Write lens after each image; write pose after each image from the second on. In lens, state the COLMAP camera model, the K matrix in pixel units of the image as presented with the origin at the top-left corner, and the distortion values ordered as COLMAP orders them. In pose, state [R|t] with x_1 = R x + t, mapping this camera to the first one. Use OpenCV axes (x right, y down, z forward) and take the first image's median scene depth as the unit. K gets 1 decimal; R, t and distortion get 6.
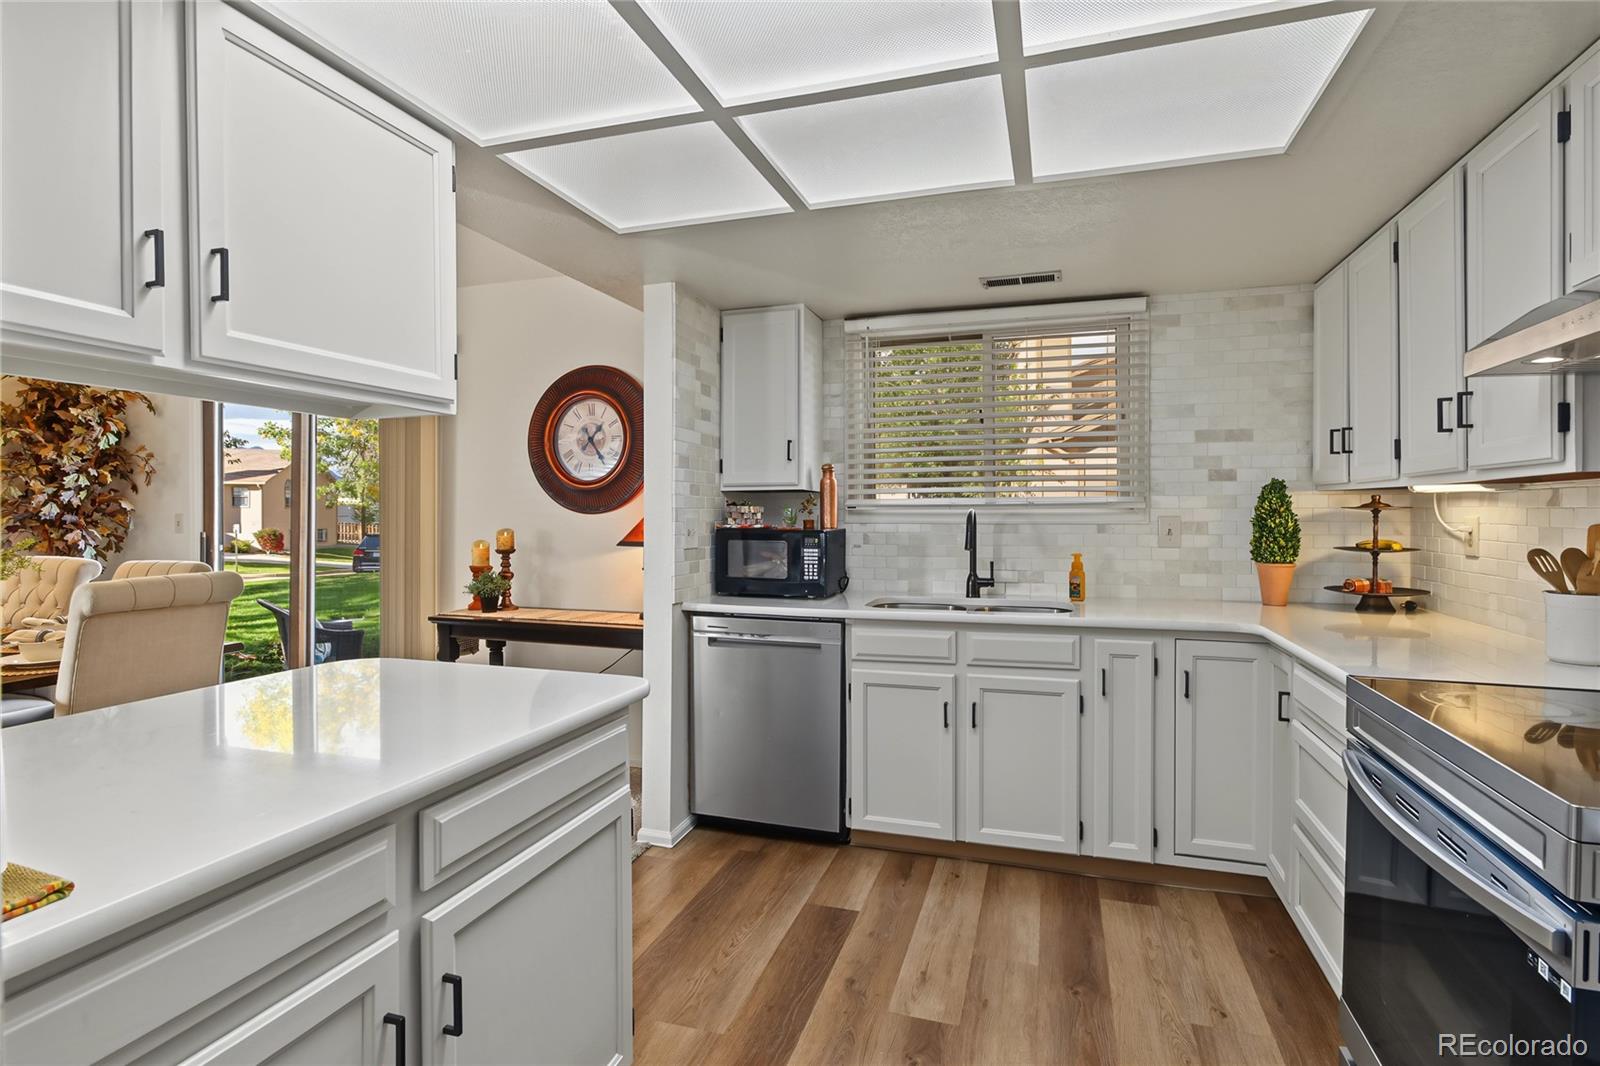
lens RADIAL K [[768.1, 0, 814.9], [0, 768.1, 525.2], [0, 0, 1]] dist [-0.011666, 0.002586]
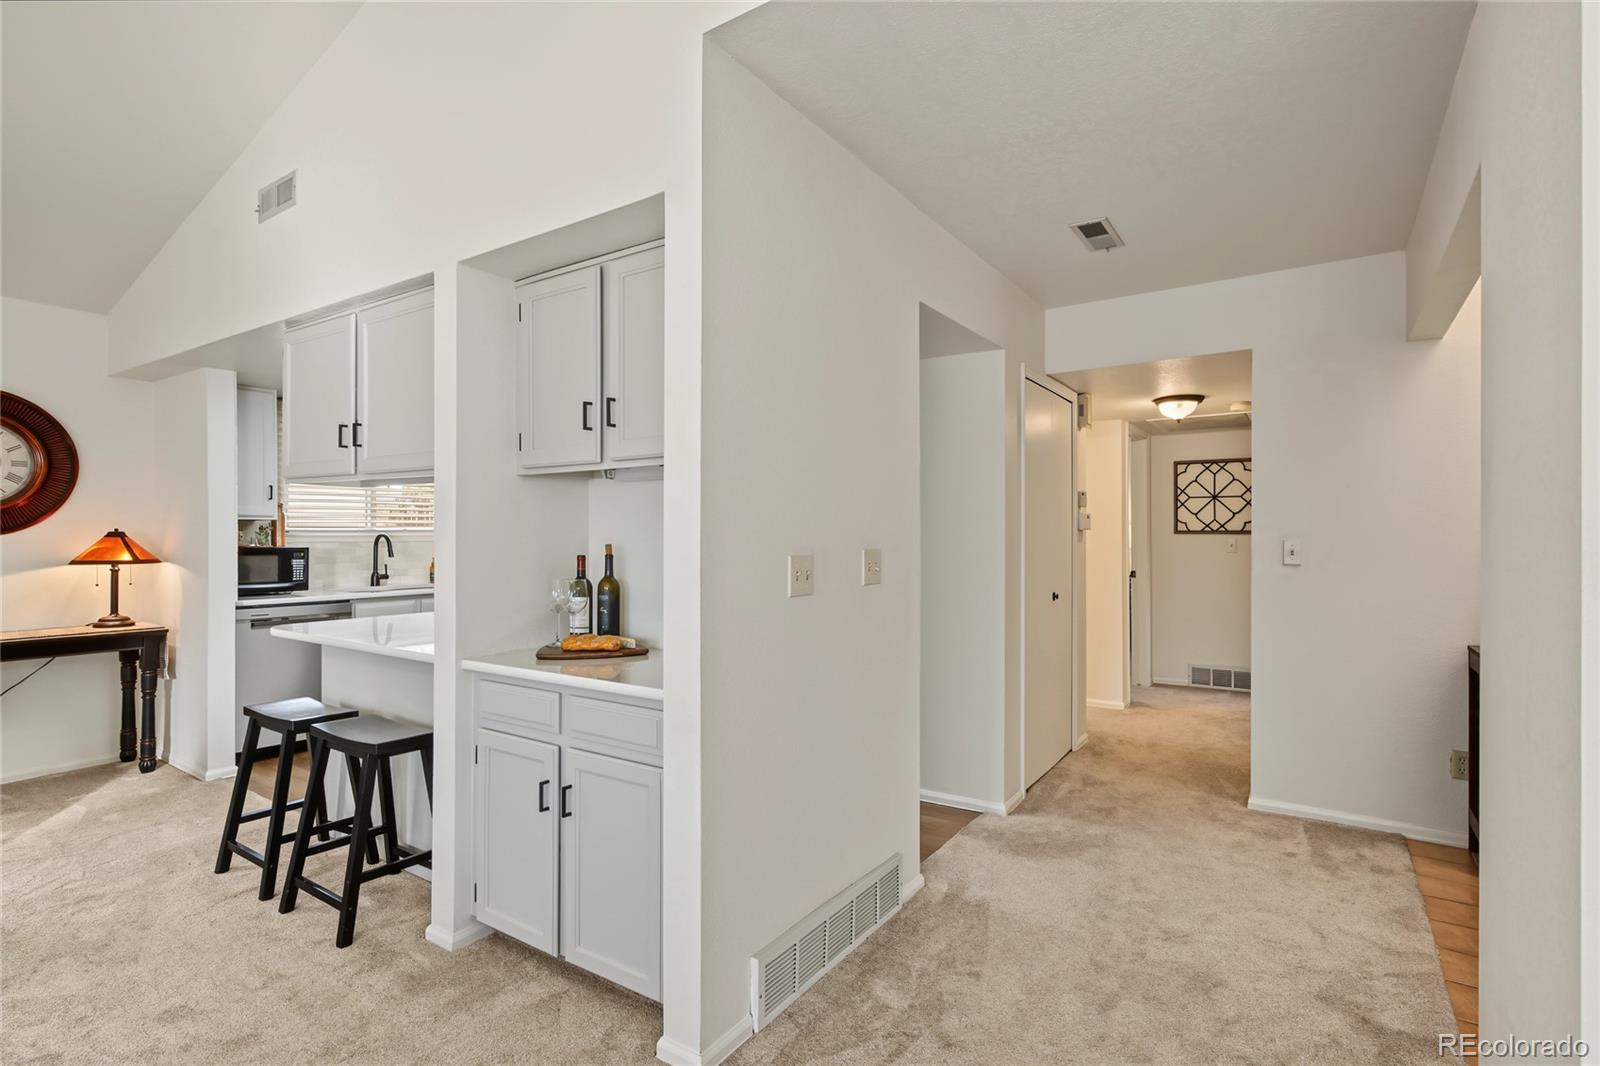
lens RADIAL K [[794.8, 0, 808.7], [0, 794.8, 531.5], [0, 0, 1]] dist [-0.000547, 0.005367]
pose [[0.315041, -0.001627, 0.949077, -1.115437], [0.008464, 0.999964, -0.001095, -0.013571], [-0.949040, 0.008378, 0.315043, -0.412912]]
